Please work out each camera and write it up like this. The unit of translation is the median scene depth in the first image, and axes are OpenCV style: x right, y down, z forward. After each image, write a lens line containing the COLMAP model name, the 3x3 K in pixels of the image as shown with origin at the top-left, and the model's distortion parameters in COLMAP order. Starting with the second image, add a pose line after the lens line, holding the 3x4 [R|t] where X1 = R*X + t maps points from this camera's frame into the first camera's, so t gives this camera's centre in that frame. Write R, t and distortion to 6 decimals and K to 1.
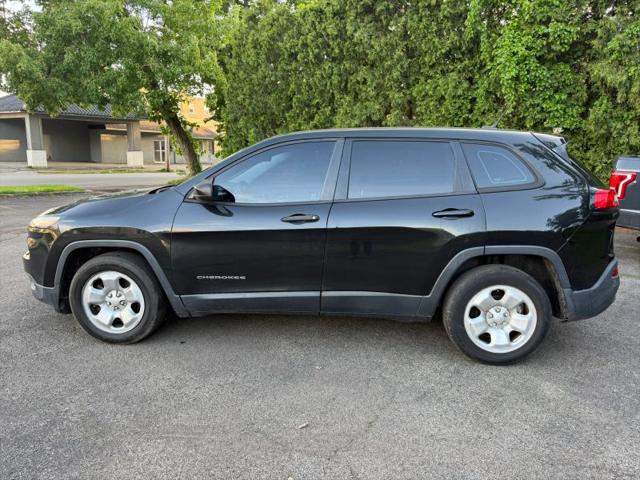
lens RADIAL K [[477.5, 0, 320.0], [0, 477.5, 240.0], [0, 0, 1]] dist [-0.006414, -0.004088]
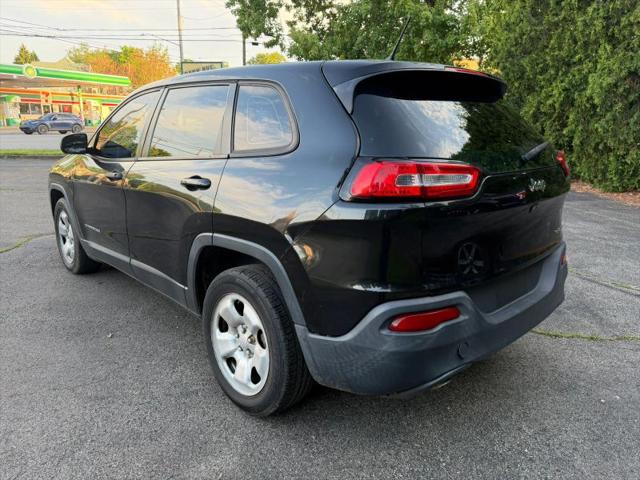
lens RADIAL K [[477.5, 0, 320.0], [0, 477.5, 240.0], [0, 0, 1]] dist [-0.006414, -0.004088]
pose [[0.733104, 0.154511, -0.662333, 0.883041], [-0.126816, 0.987828, 0.090077, -0.055386], [0.668189, 0.017958, 0.743775, 0.564138]]
